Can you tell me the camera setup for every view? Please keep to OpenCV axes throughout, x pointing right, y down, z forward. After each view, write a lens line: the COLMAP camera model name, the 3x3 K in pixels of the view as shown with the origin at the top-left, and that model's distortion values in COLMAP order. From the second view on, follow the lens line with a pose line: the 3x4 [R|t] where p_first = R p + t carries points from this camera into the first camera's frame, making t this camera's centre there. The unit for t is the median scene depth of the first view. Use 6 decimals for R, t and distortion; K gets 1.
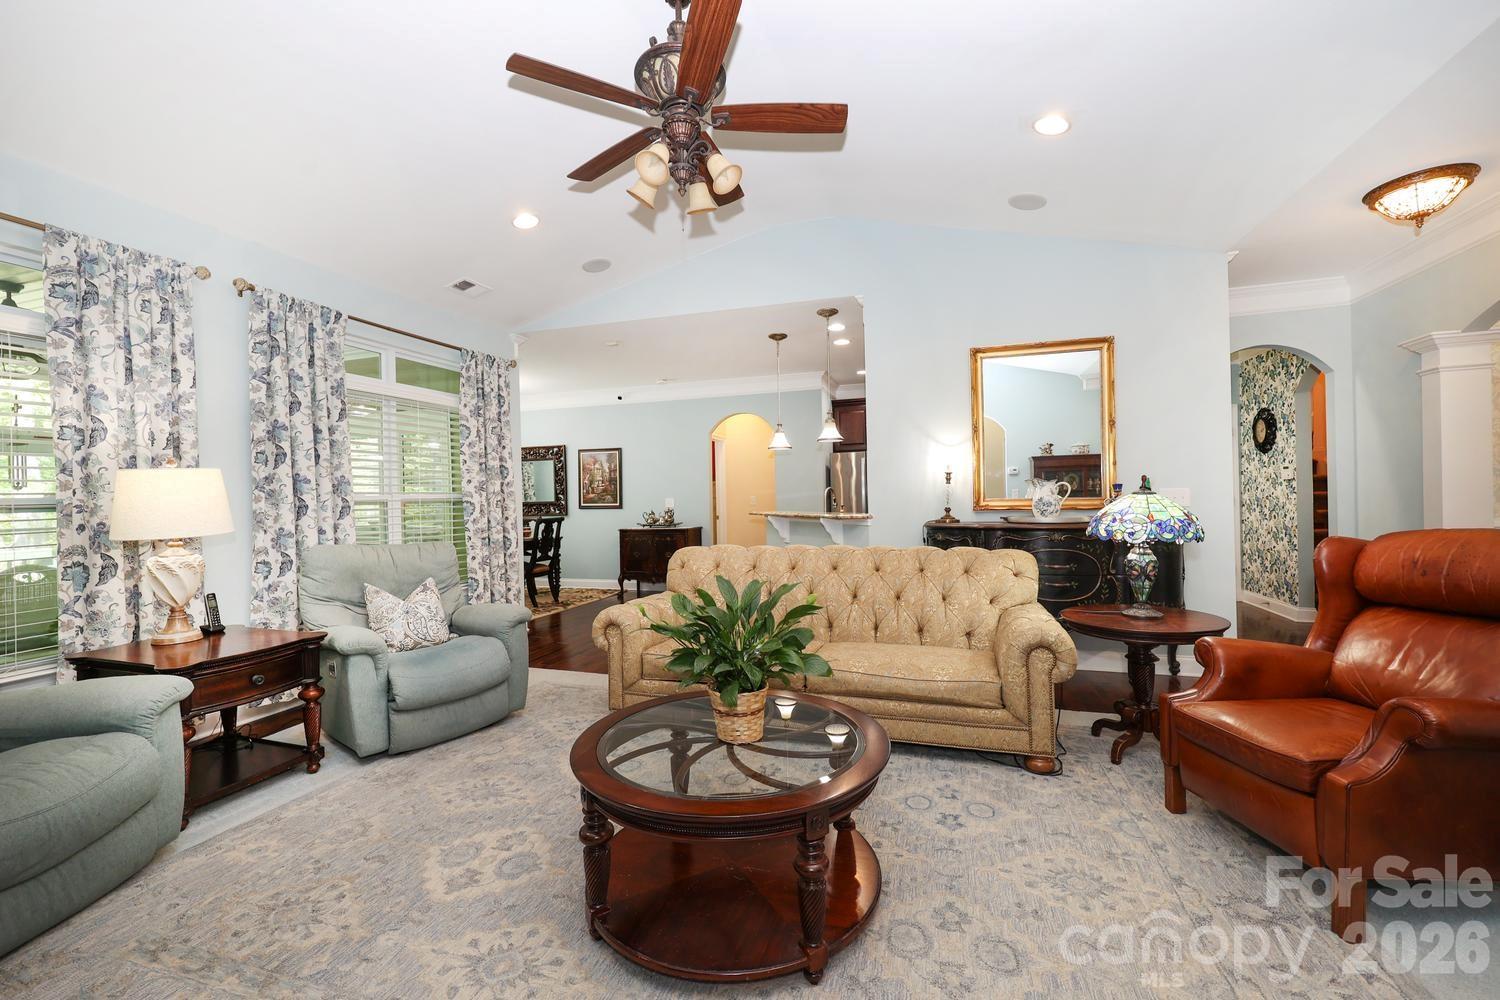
lens RADIAL K [[622.2, 0, 753.1], [0, 622.2, 496.3], [0, 0, 1]] dist [0.002249, -0.000112]
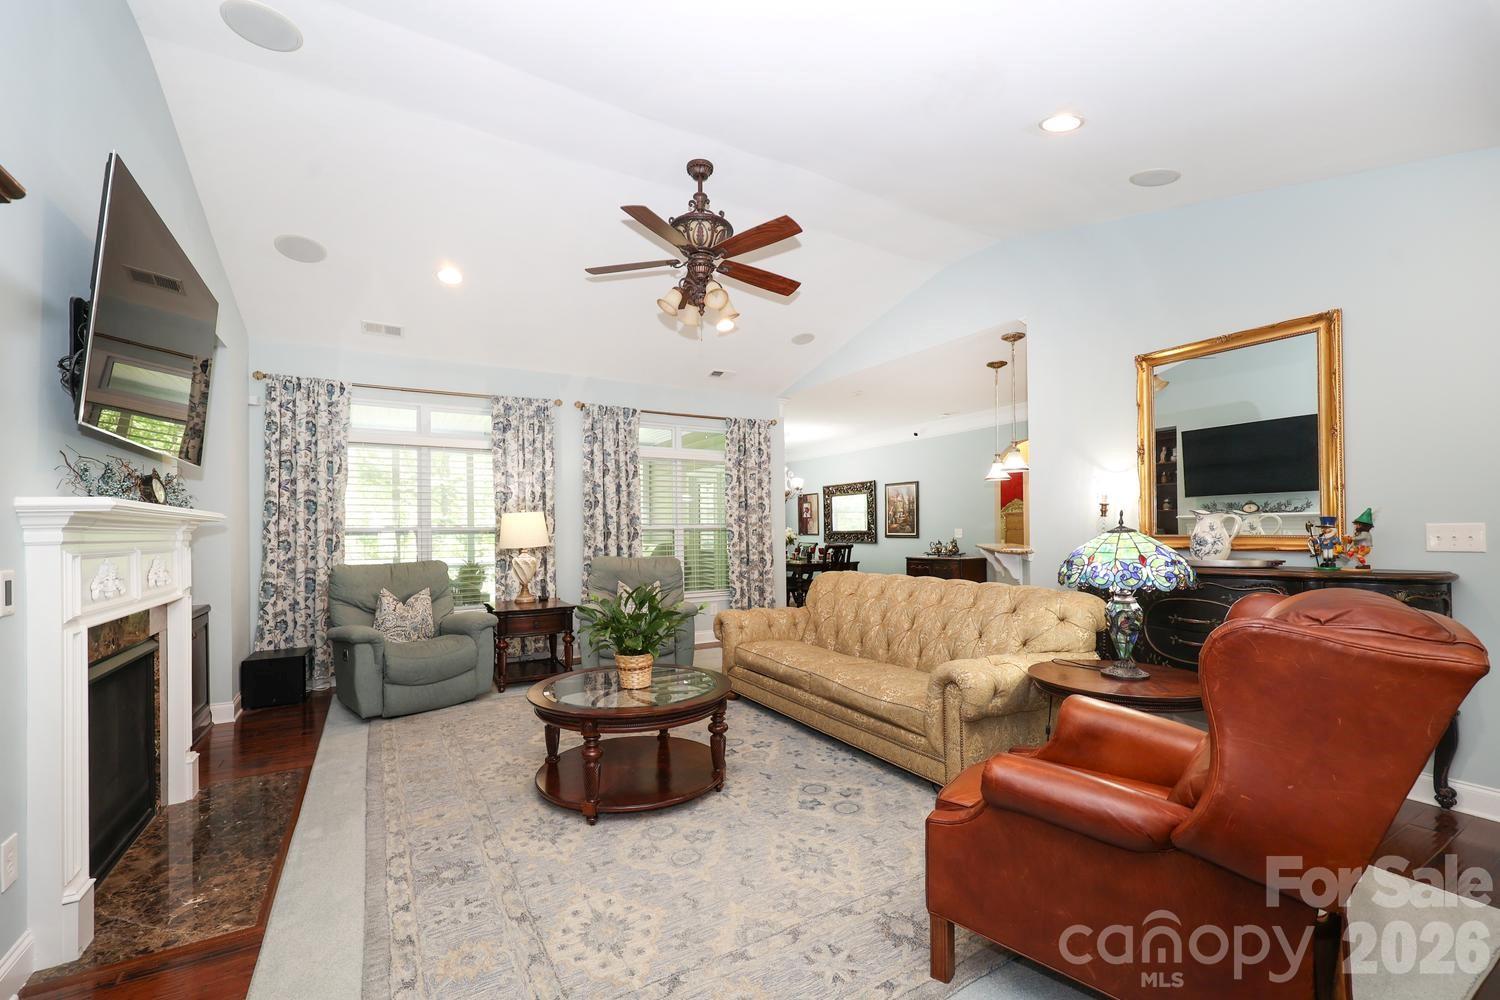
lens RADIAL K [[620.2, 0, 740.6], [0, 620.2, 526.9], [0, 0, 1]] dist [0.000690, 0.000055]
pose [[0.742609, 0.007910, -0.669679, 0.587663], [-0.004698, 0.999967, 0.006601, -0.010413], [0.669709, -0.001756, 0.742621, 0.015258]]
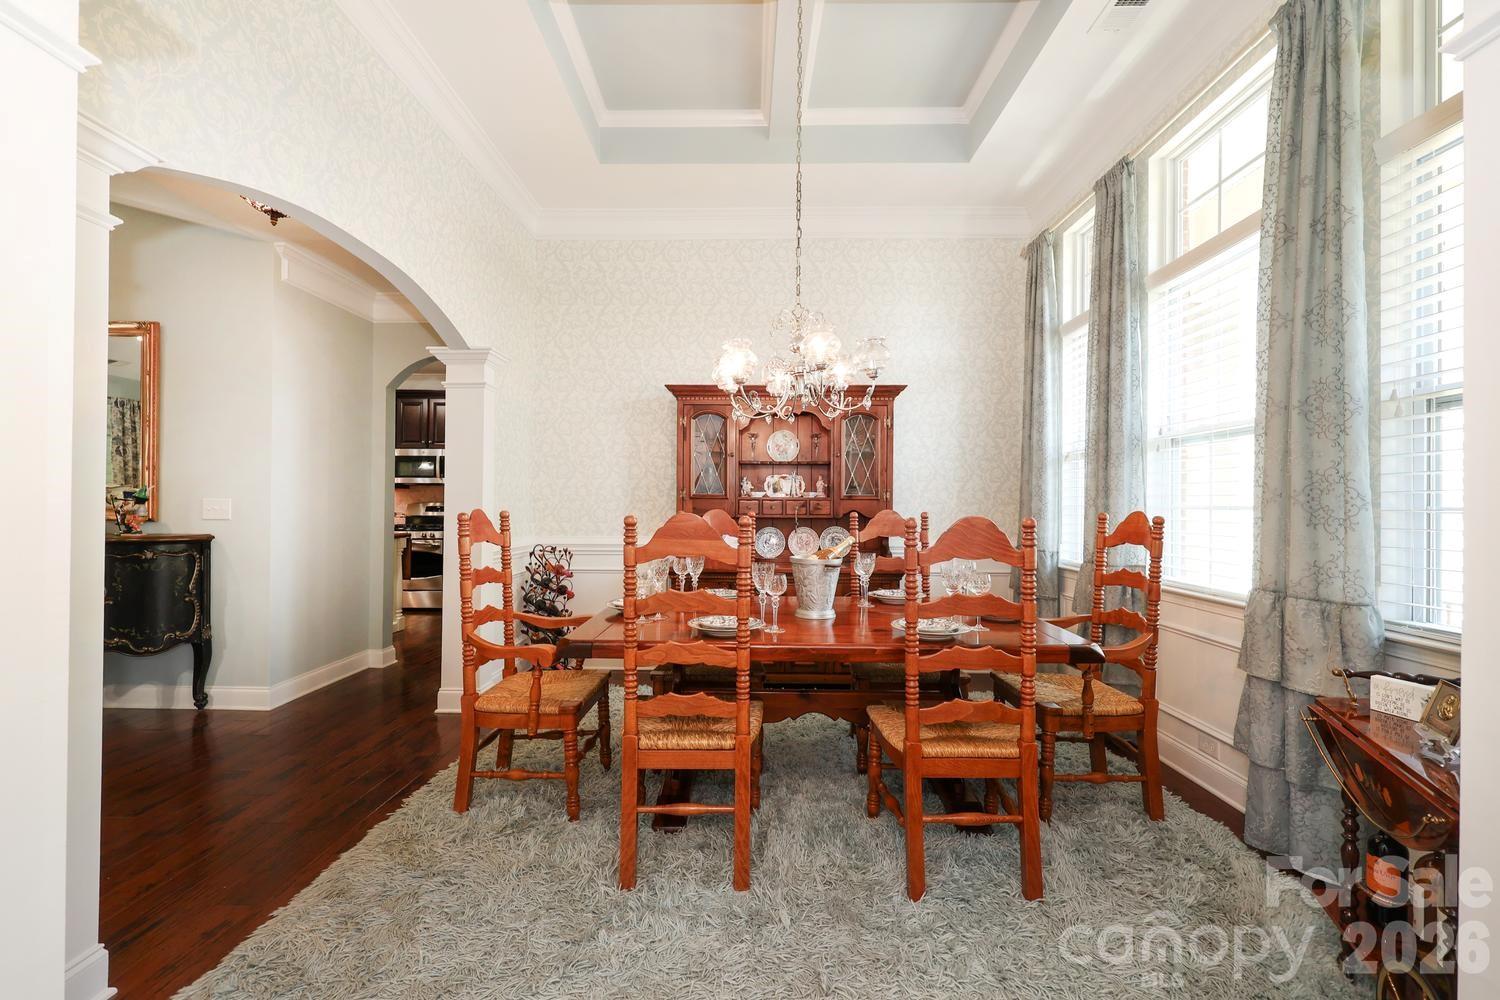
lens RADIAL K [[622.2, 0, 753.1], [0, 622.2, 496.3], [0, 0, 1]] dist [0.002249, -0.000112]
pose [[0.956187, 0.029704, 0.291244, 1.333928], [-0.027355, 0.999552, -0.012133, -0.029771], [-0.291474, 0.003634, 0.956572, -0.099882]]
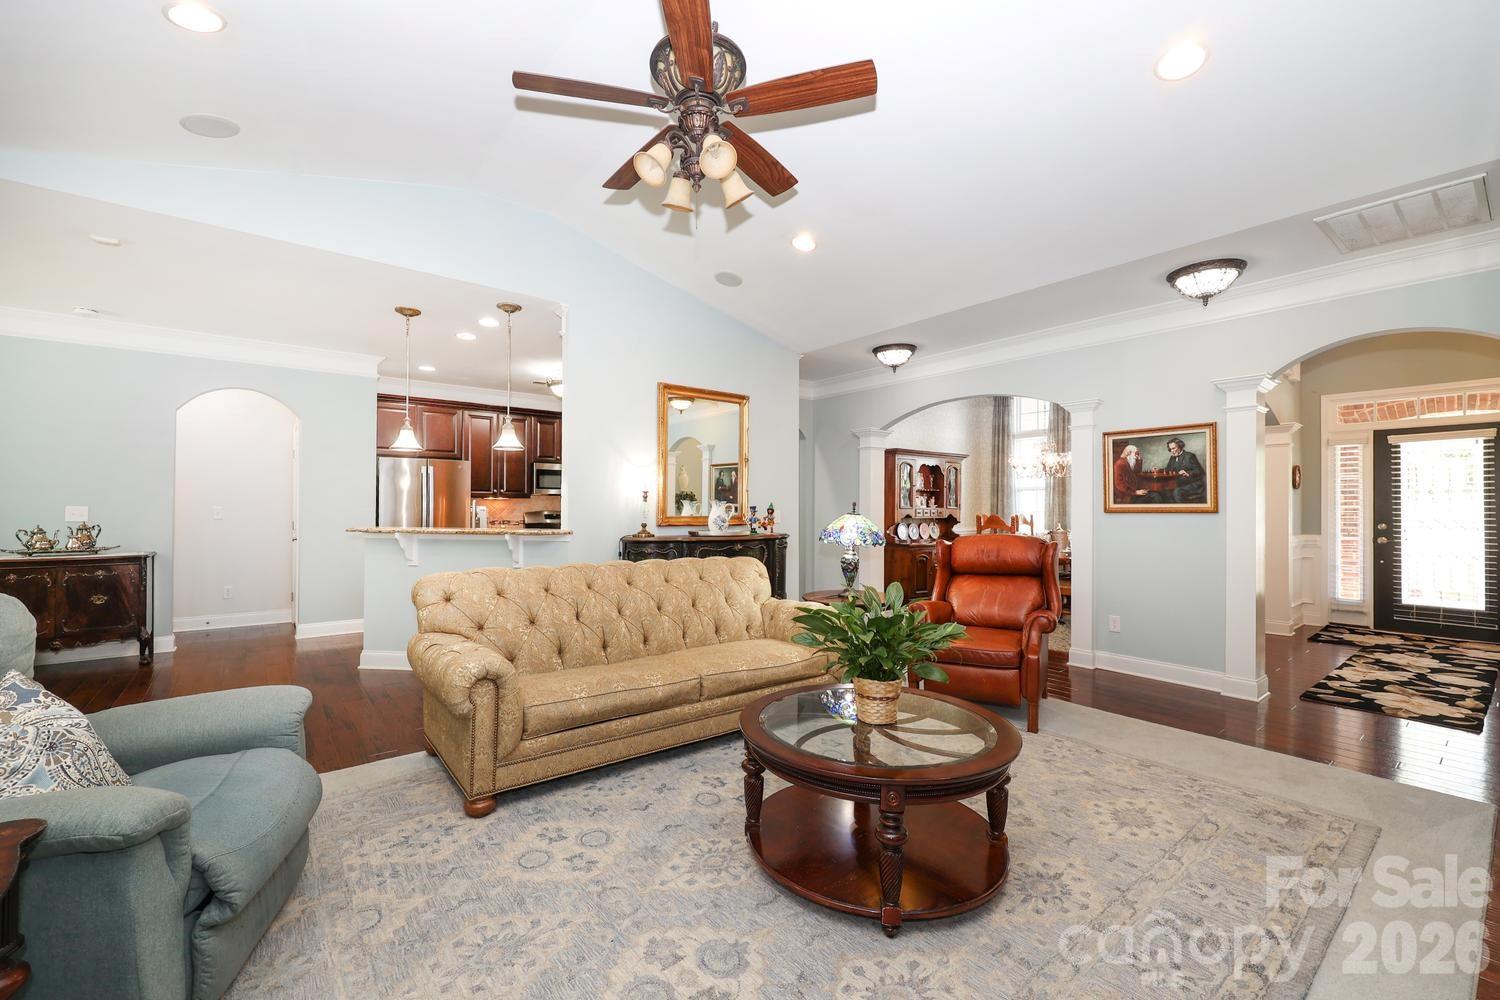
lens RADIAL K [[613.7, 0, 750.4], [0, 613.7, 504.5], [0, 0, 1]] dist [0.002190, 0.000469]
pose [[0.561840, 0.029020, 0.826736, -0.543331], [-0.018638, 0.999575, -0.022421, 0.006341], [-0.827036, -0.002811, 0.562142, 0.268131]]
